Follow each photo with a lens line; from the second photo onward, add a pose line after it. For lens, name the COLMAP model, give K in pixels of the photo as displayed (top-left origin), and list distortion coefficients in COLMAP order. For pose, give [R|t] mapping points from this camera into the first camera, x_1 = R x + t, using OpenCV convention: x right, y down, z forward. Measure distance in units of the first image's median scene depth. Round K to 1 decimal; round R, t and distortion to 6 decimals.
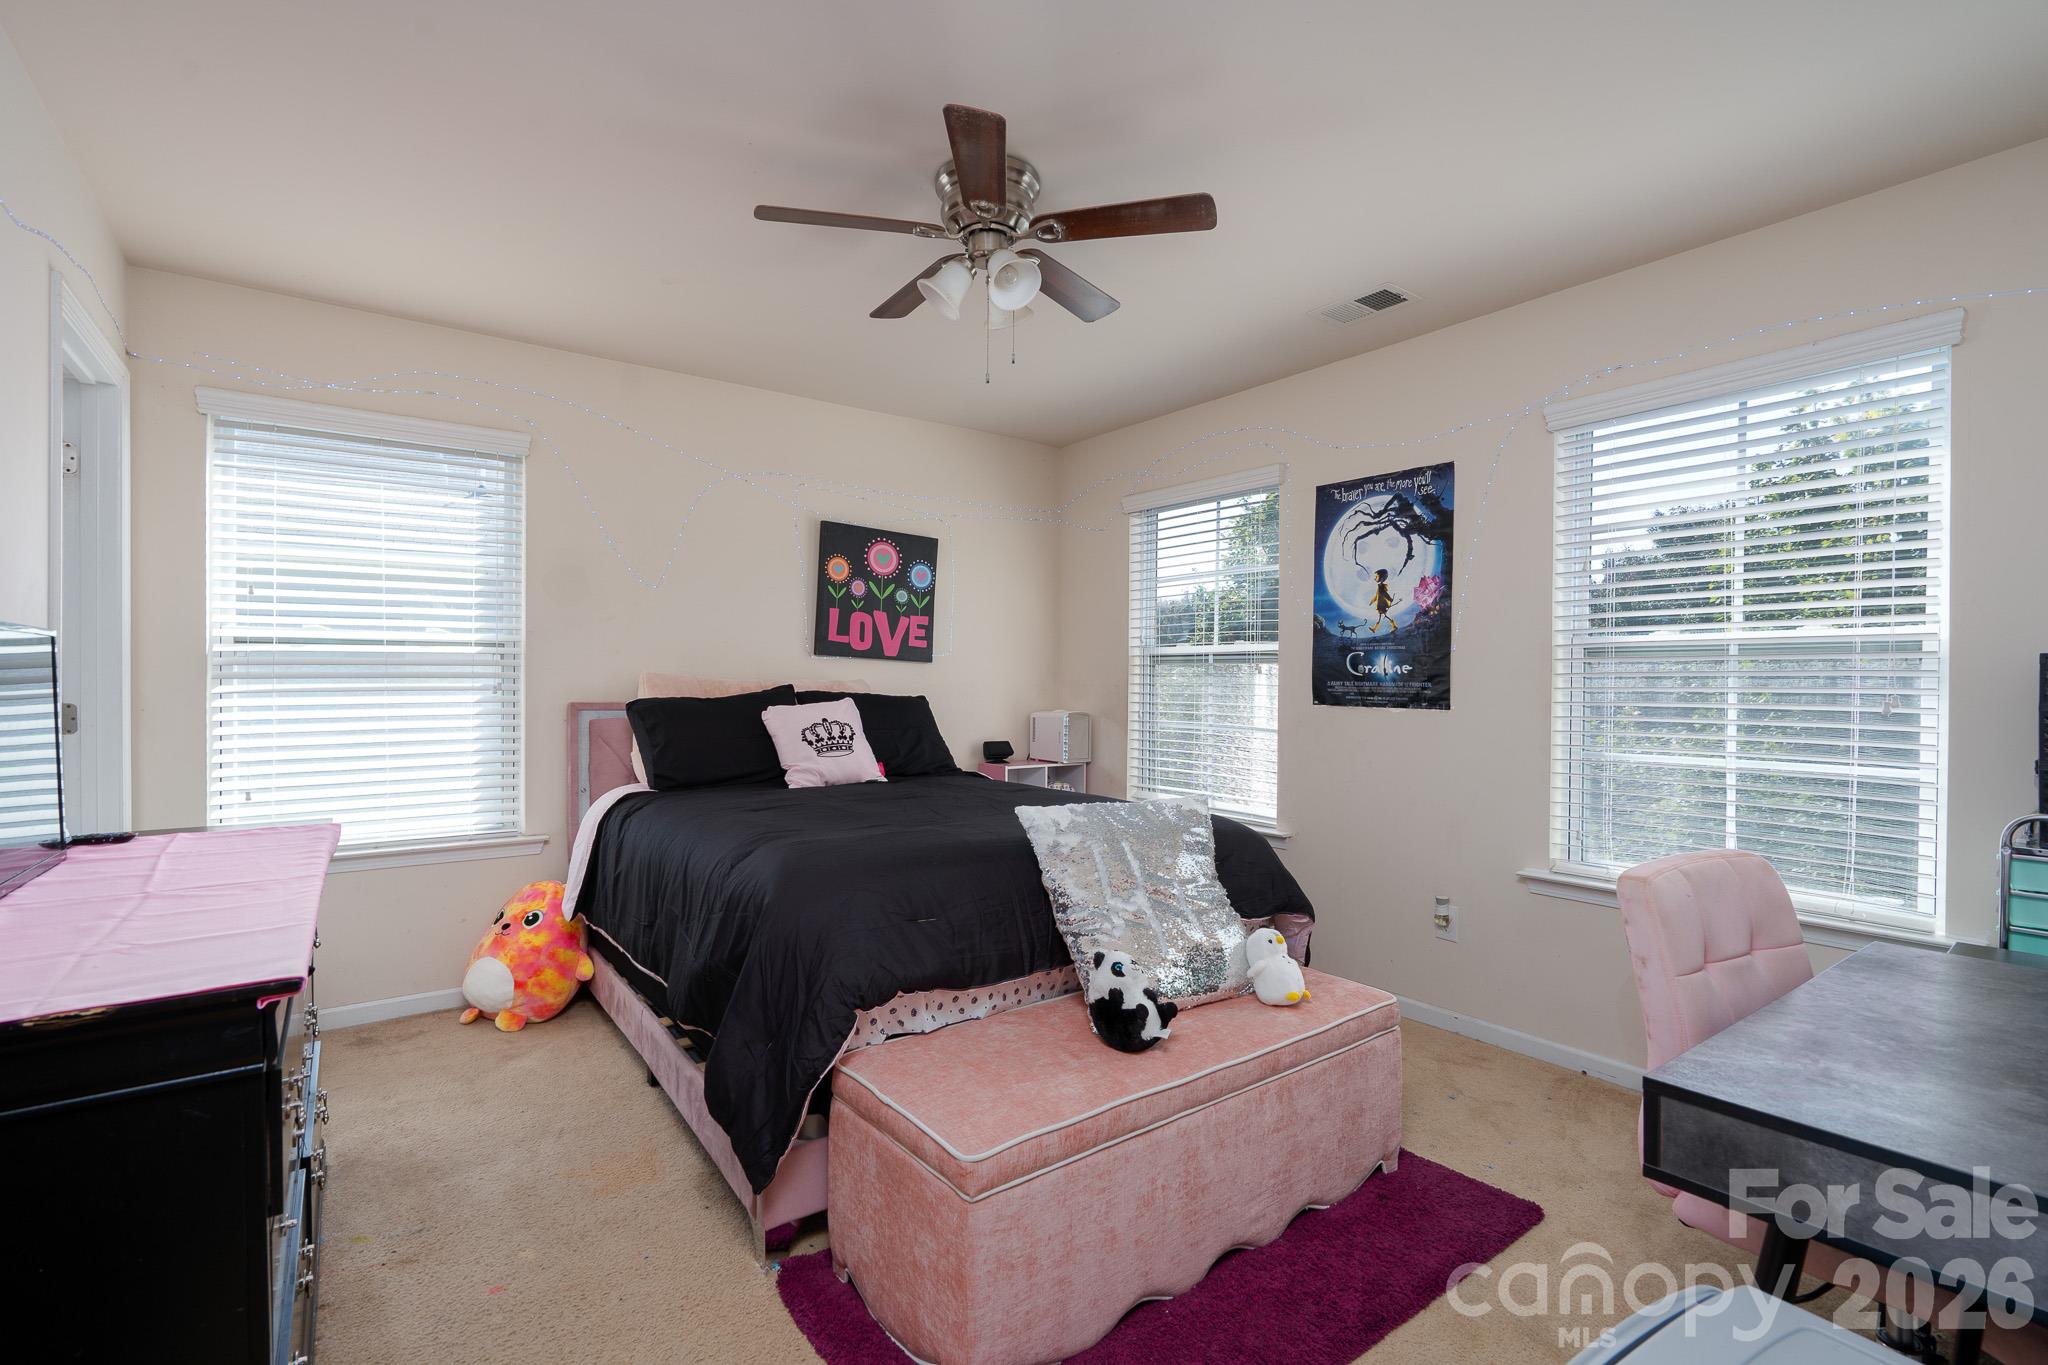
lens RADIAL K [[932.3, 0, 1024.0], [0, 932.3, 682.5], [0, 0, 1]] dist [0.010559, 0.000602]
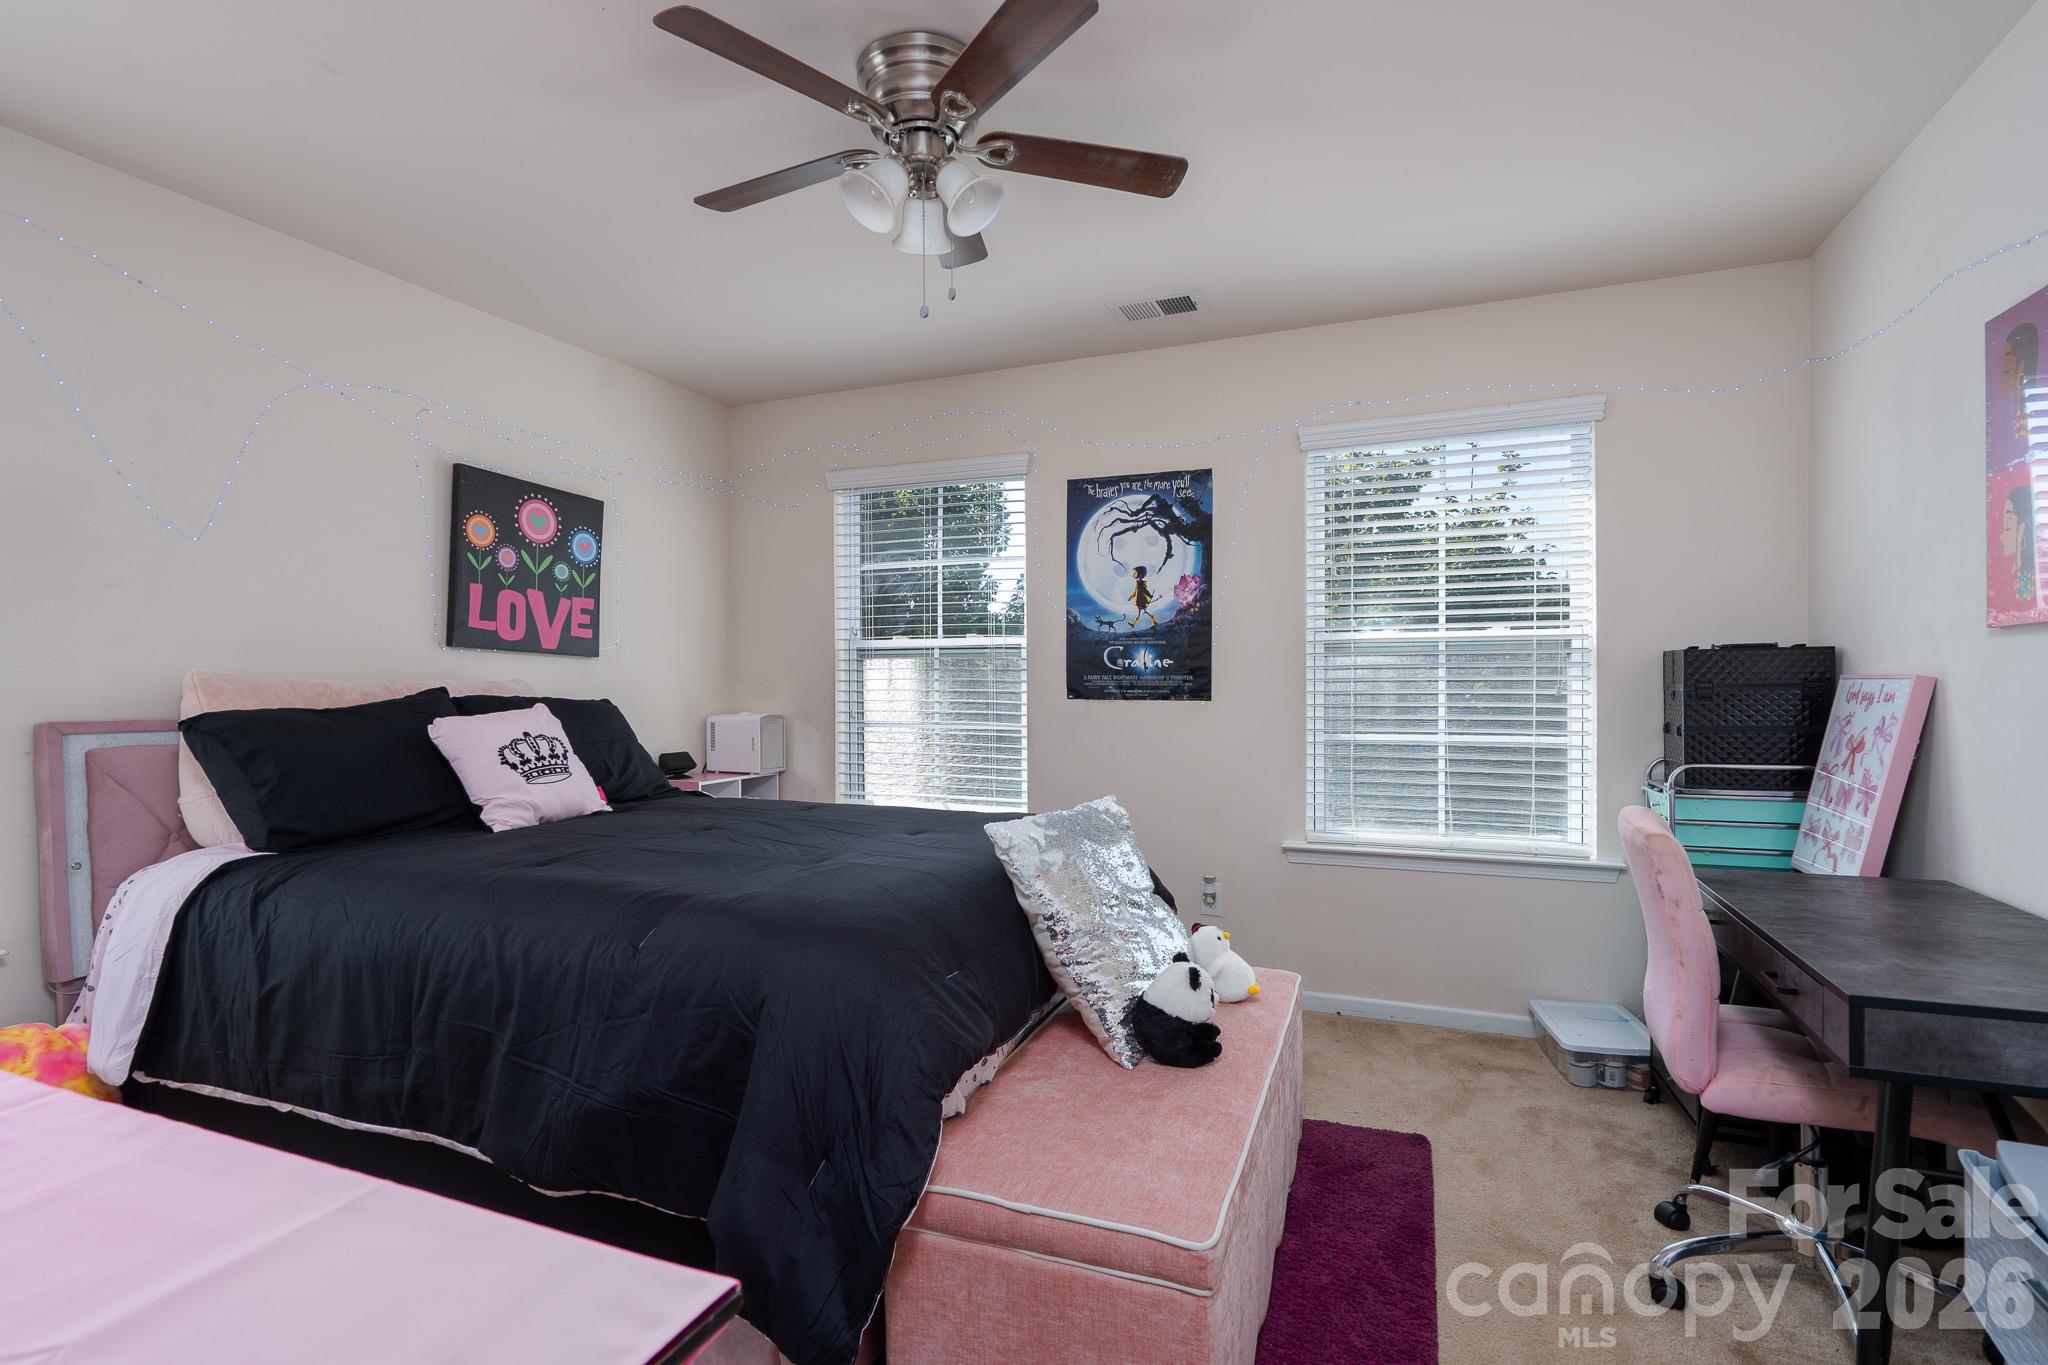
lens RADIAL K [[966.9, 0, 1024.0], [0, 966.9, 682.5], [0, 0, 1]] dist [-0.000915, 0.000446]
pose [[0.860159, -0.013153, 0.509857, -0.271872], [0.011850, 0.999913, 0.005803, -0.000526], [-0.509889, 0.001050, 0.860240, 0.145572]]
